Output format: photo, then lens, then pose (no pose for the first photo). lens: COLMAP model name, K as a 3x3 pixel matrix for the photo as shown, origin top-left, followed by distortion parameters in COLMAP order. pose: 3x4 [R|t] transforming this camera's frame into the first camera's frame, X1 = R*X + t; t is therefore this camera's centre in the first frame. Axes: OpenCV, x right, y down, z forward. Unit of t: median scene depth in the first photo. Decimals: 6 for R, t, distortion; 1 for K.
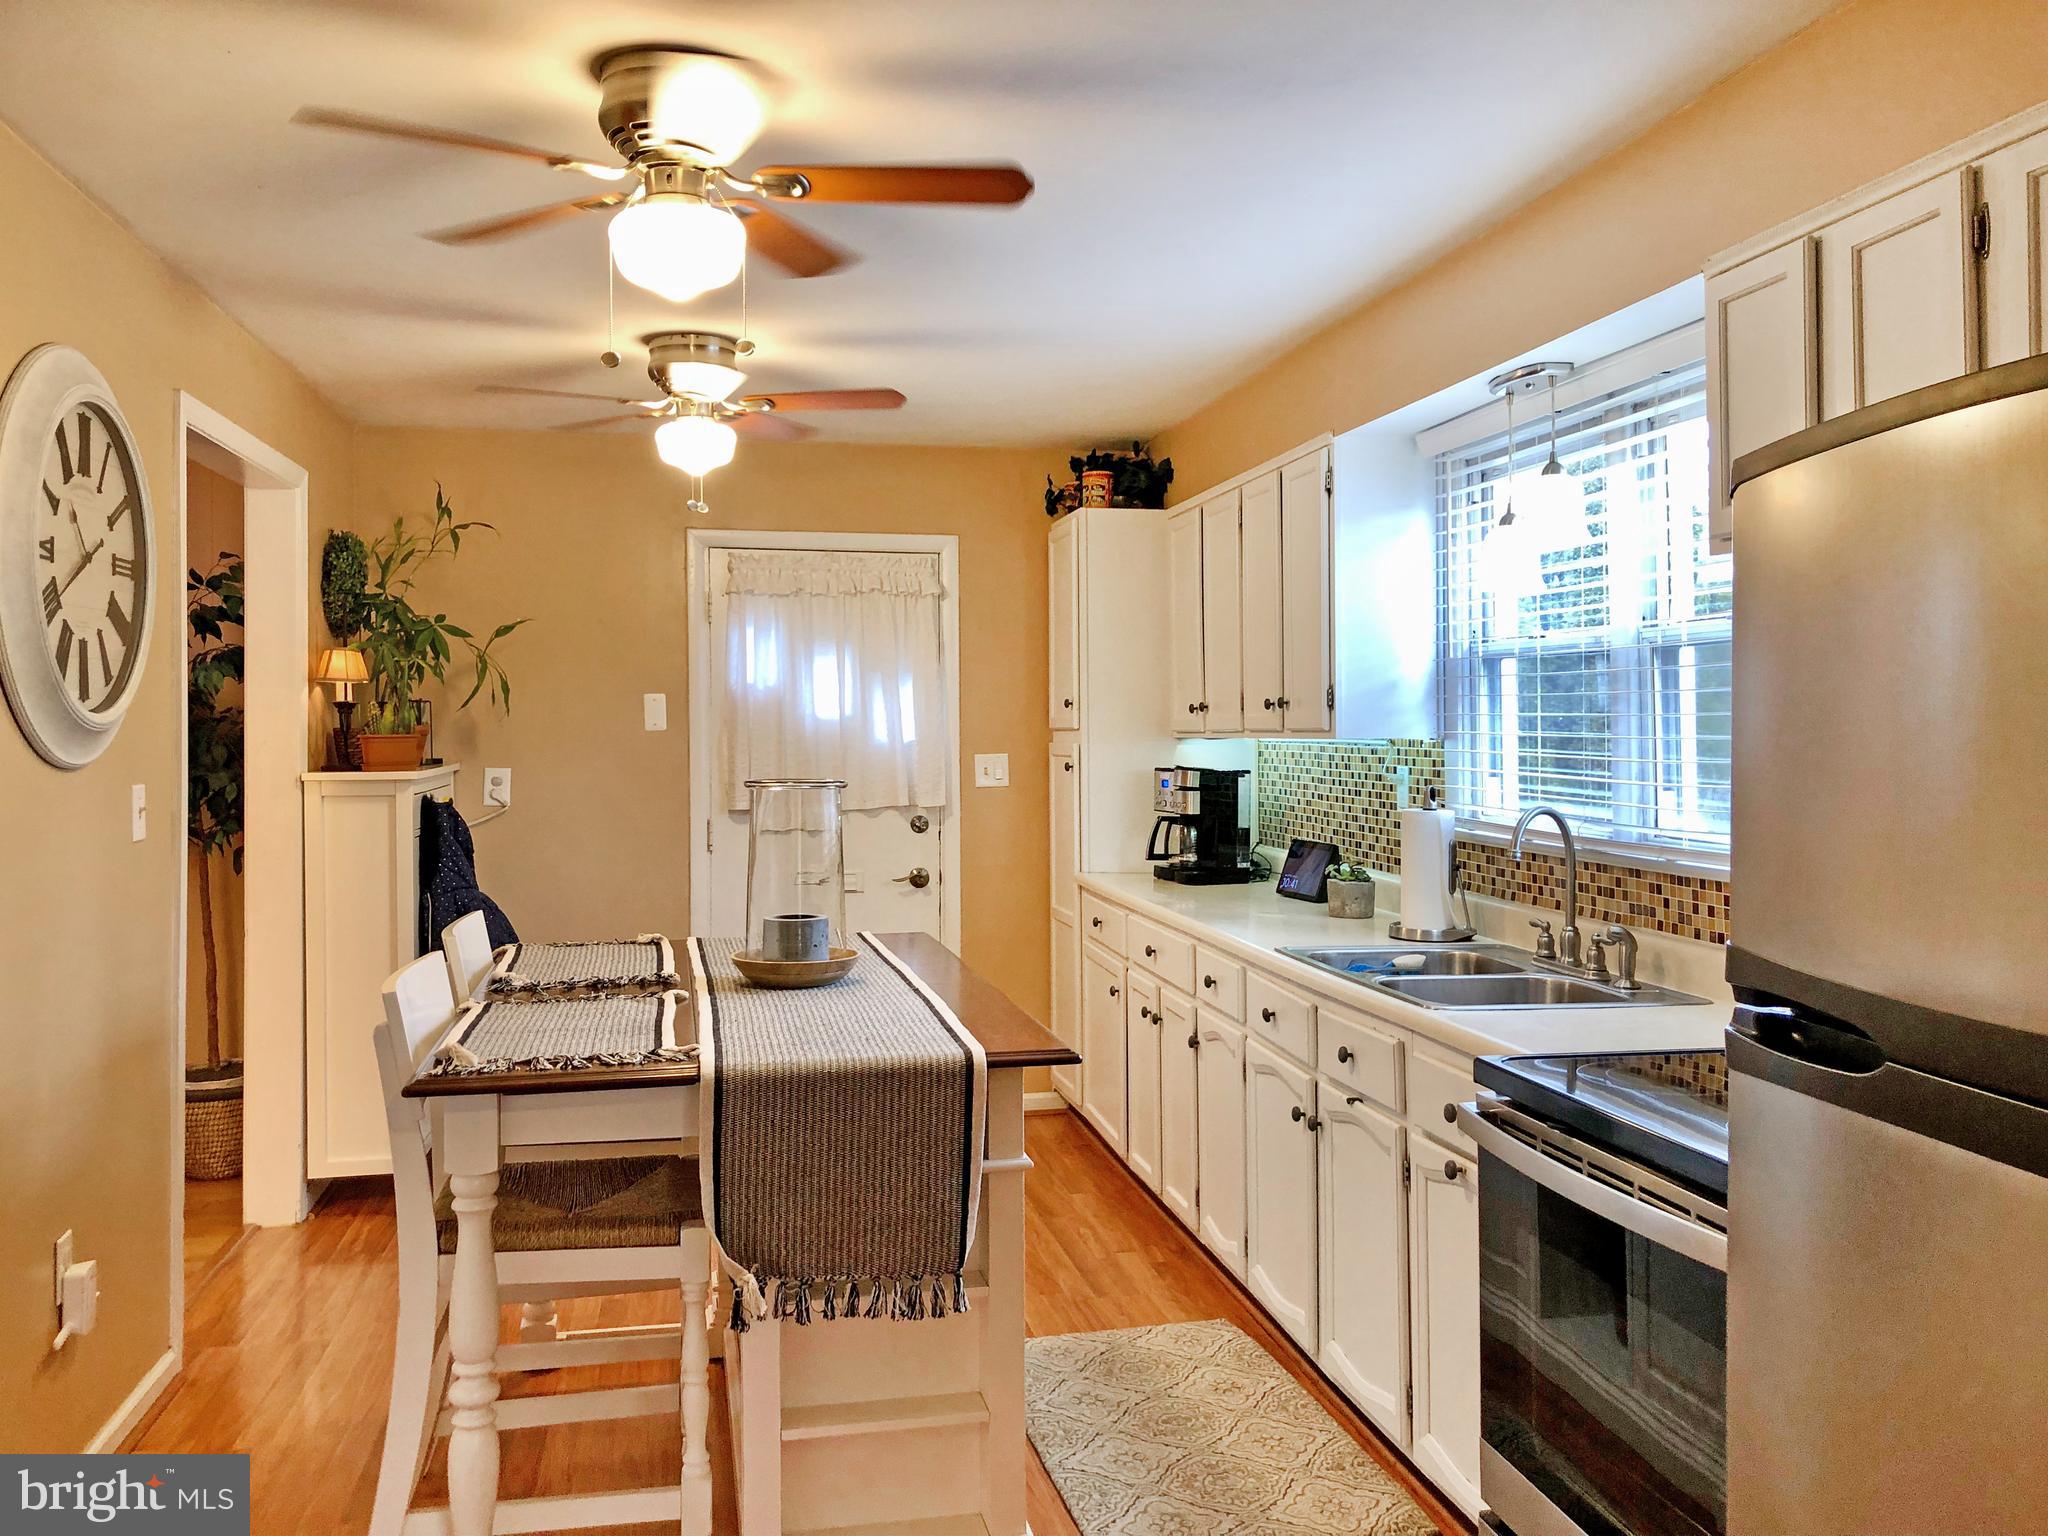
lens RADIAL K [[1744.3, 0, 1024.0], [0, 1744.3, 768.0], [0, 0, 1]] dist [-0.001774, -0.005284]
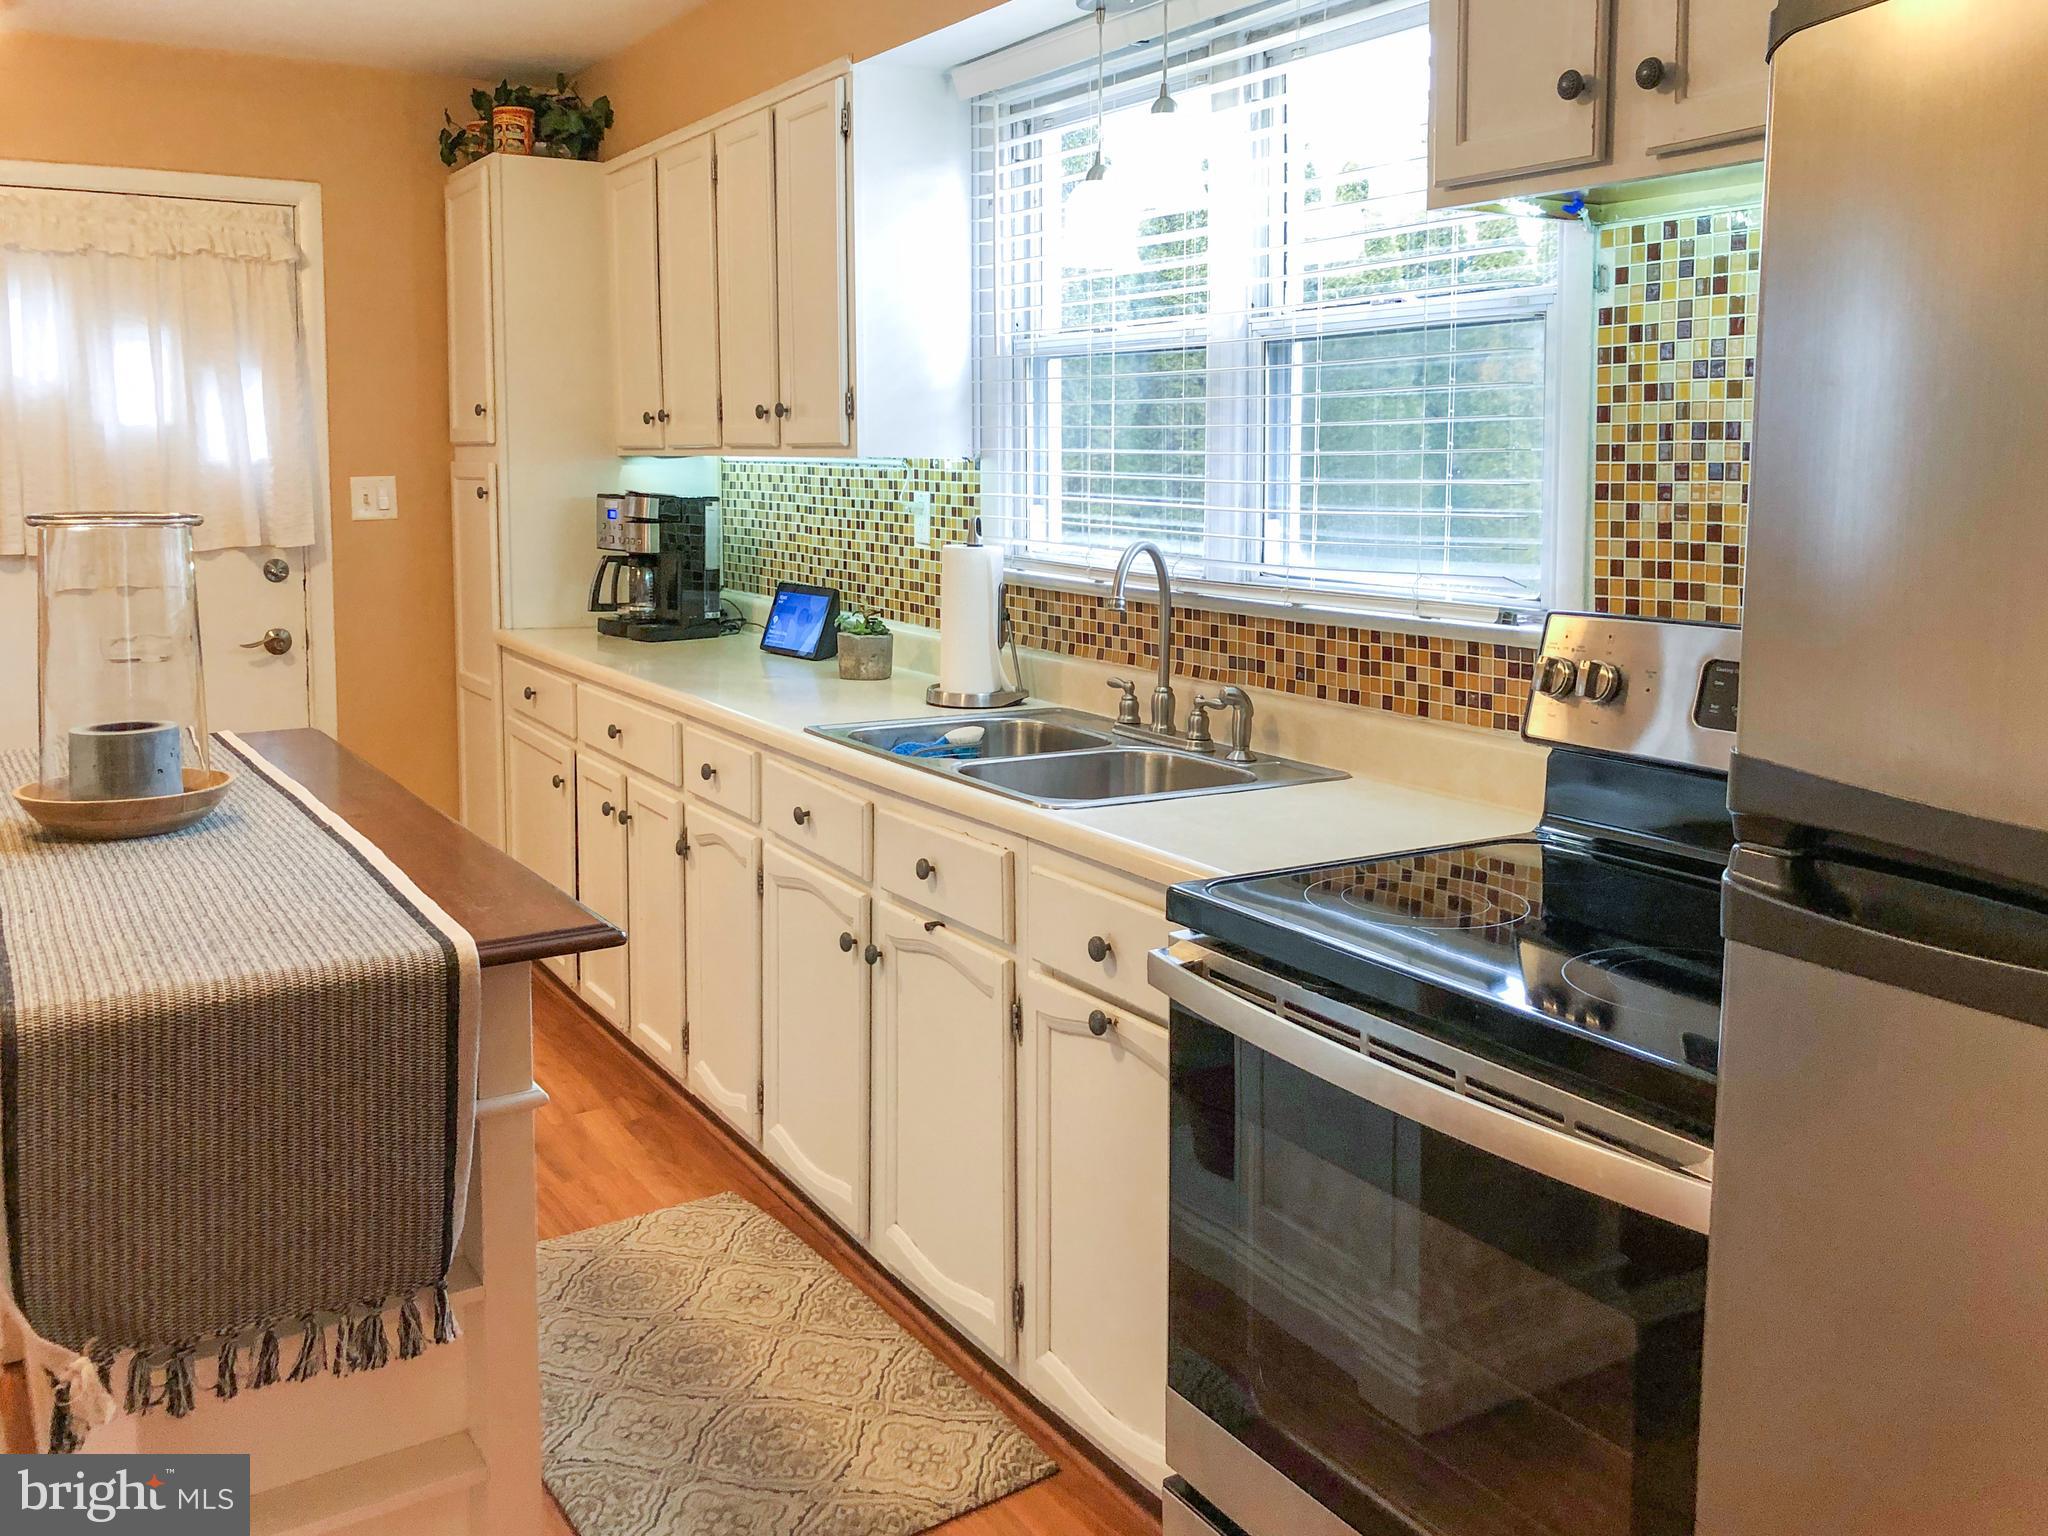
lens RADIAL K [[1882.7, 0, 1018.1], [0, 1882.7, 652.2], [0, 0, 1]] dist [0.032333, -0.055460]
pose [[0.945821, -0.029428, 0.323353, -0.034378], [0.003044, 0.996644, 0.081799, 0.002509], [-0.324675, -0.076383, 0.942736, 0.187294]]
